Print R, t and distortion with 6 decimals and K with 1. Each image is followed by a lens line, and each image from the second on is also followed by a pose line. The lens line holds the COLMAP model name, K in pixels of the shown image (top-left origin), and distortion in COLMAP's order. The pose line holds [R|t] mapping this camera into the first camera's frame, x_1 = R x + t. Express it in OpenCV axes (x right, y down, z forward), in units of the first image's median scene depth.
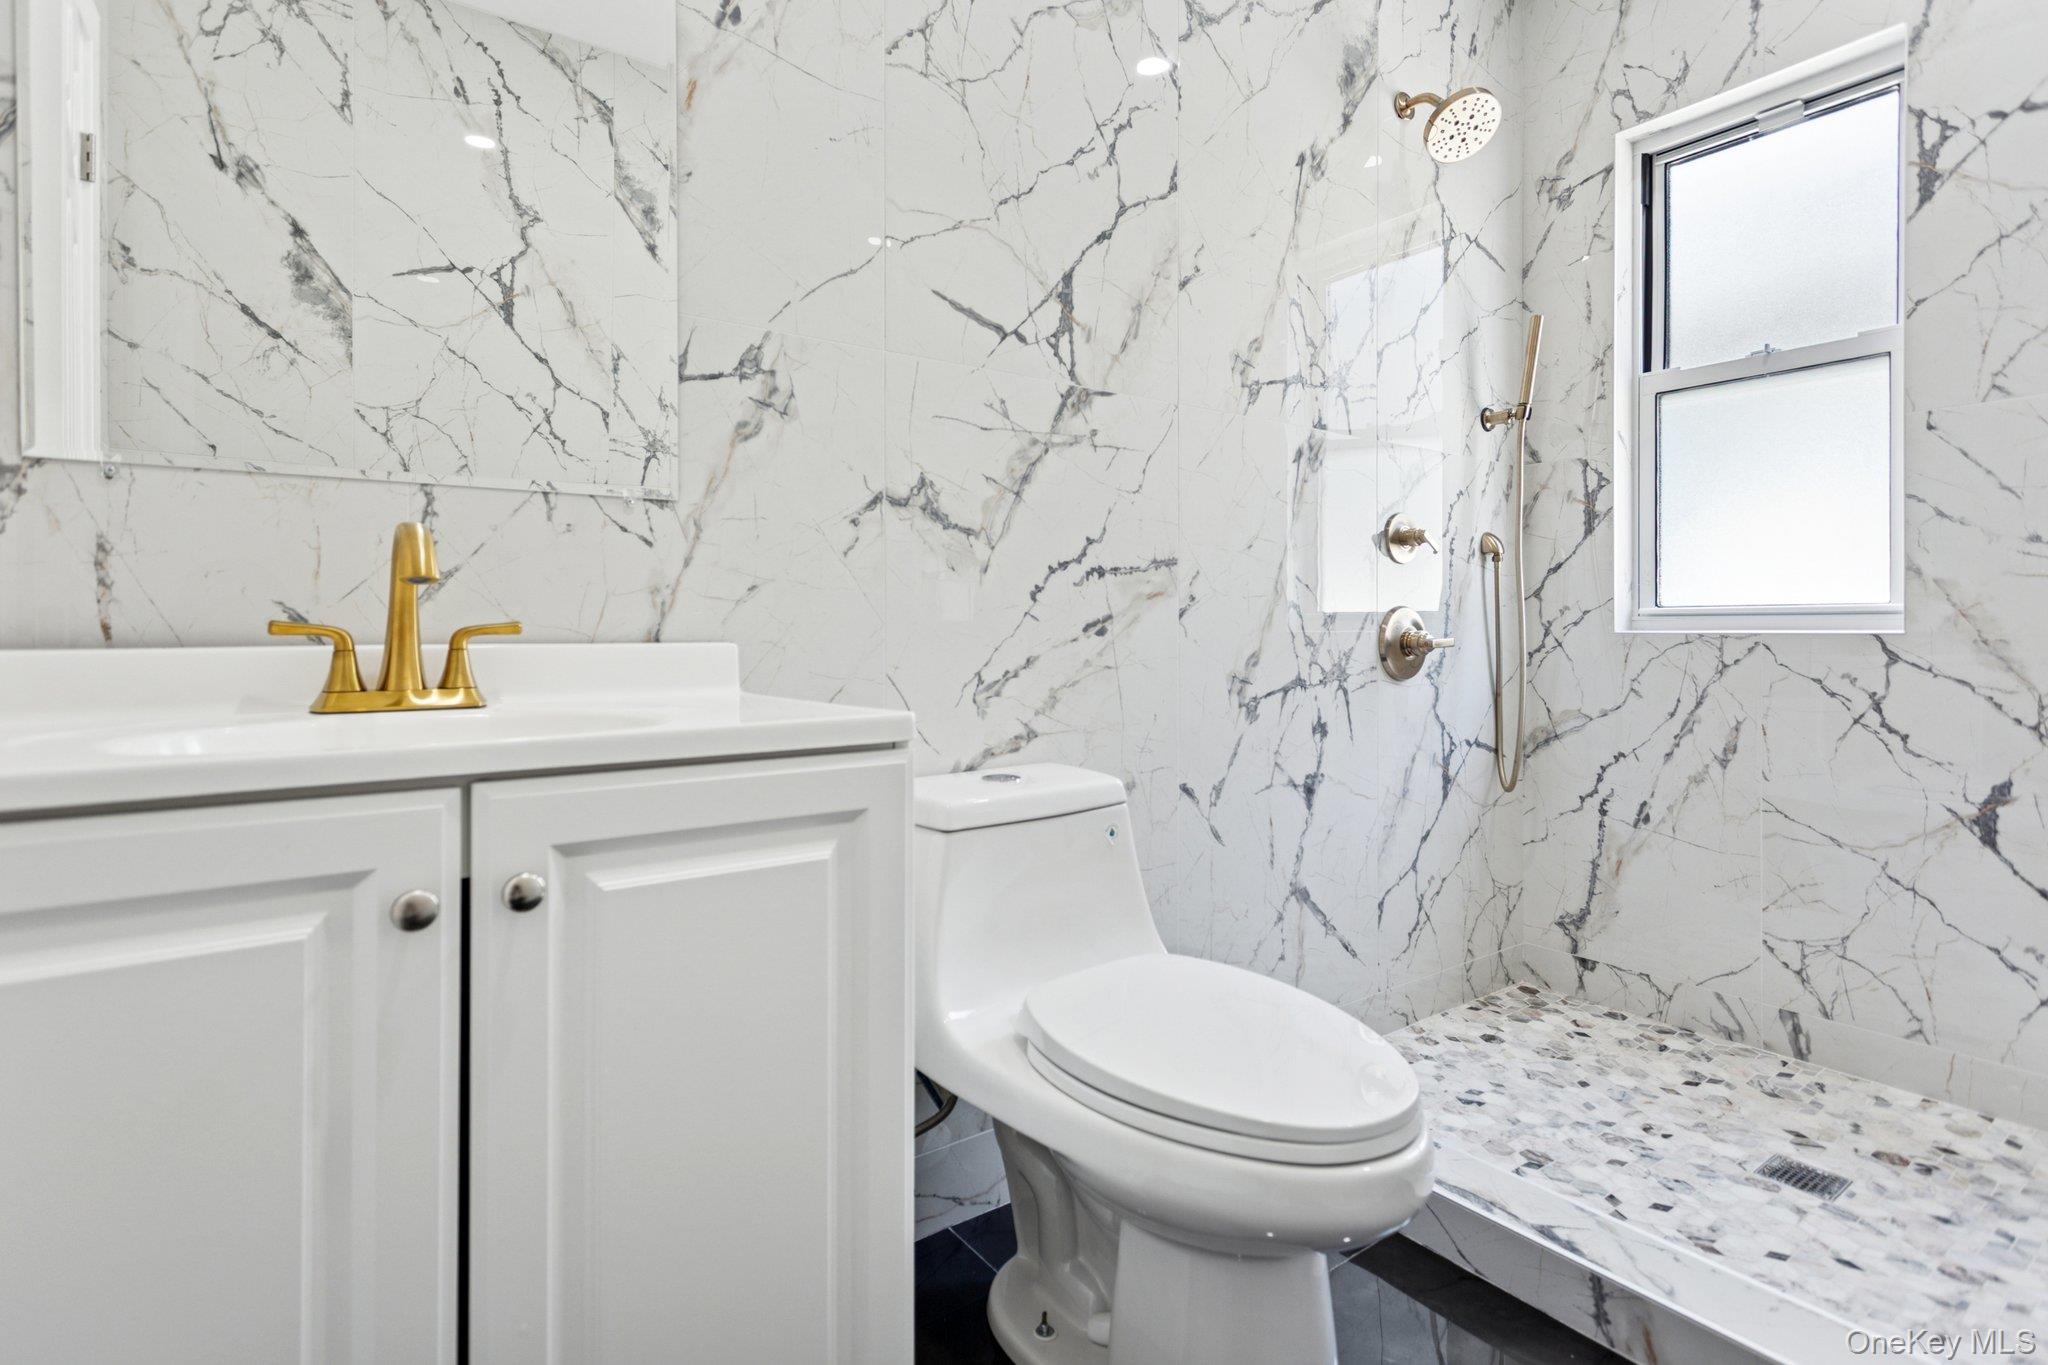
lens RADIAL K [[998.3, 0, 1010.0], [0, 998.3, 688.2], [0, 0, 1]] dist [0.001826, 0.001710]
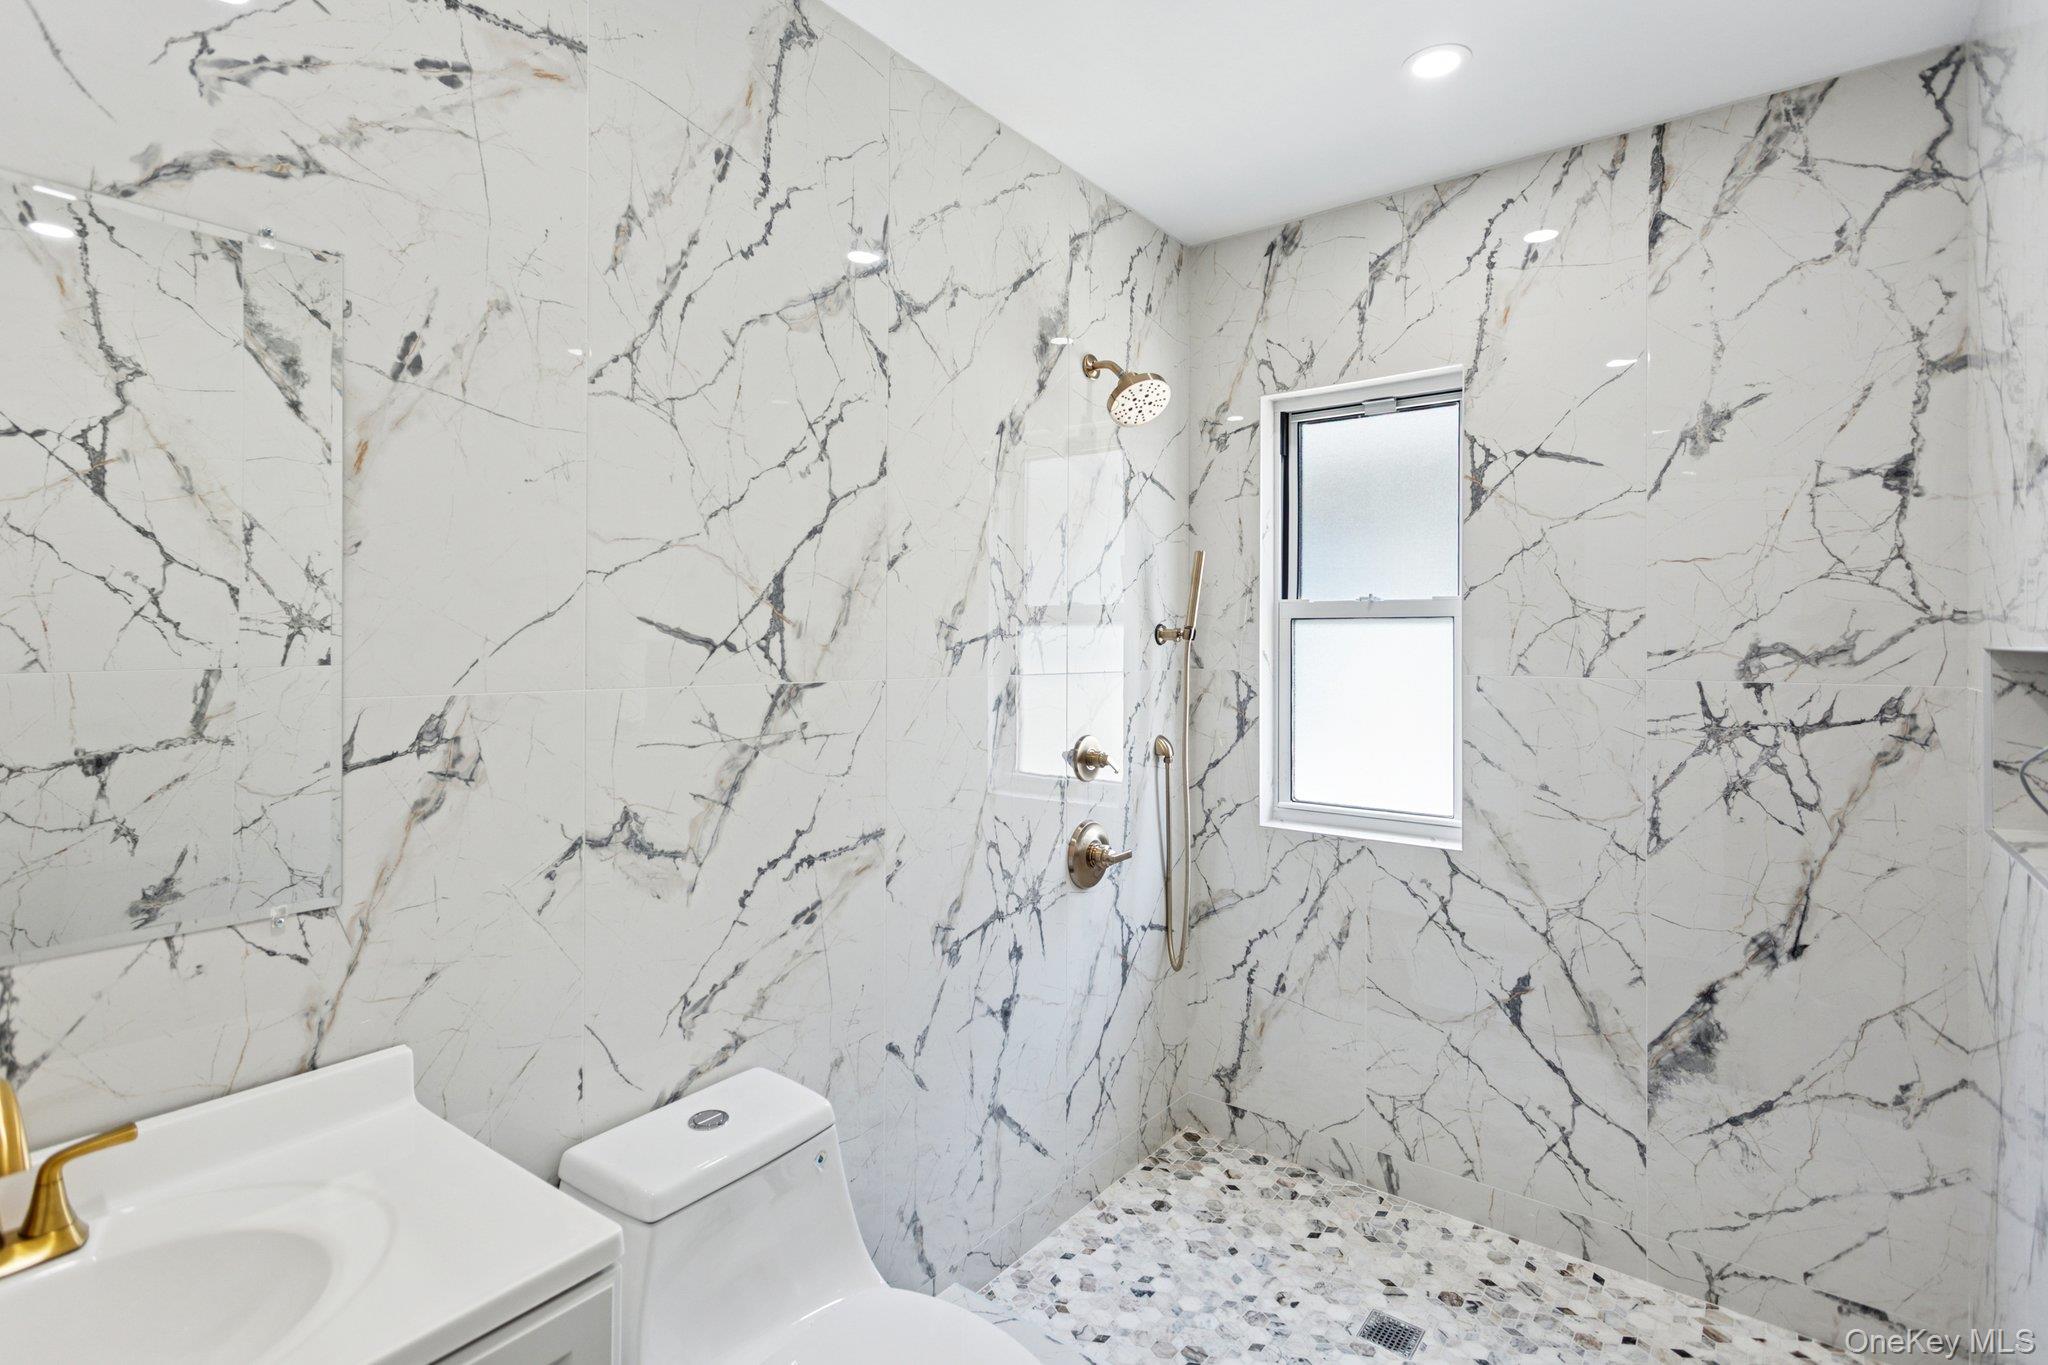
lens RADIAL K [[998.3, 0, 1011.7], [0, 998.3, 682.0], [0, 0, 1]] dist [0.001826, 0.001710]
pose [[0.957884, 0.005770, 0.287096, -0.005628], [-0.004031, 0.999970, -0.006649, -0.260488], [-0.287126, 0.005212, 0.957879, -0.035548]]
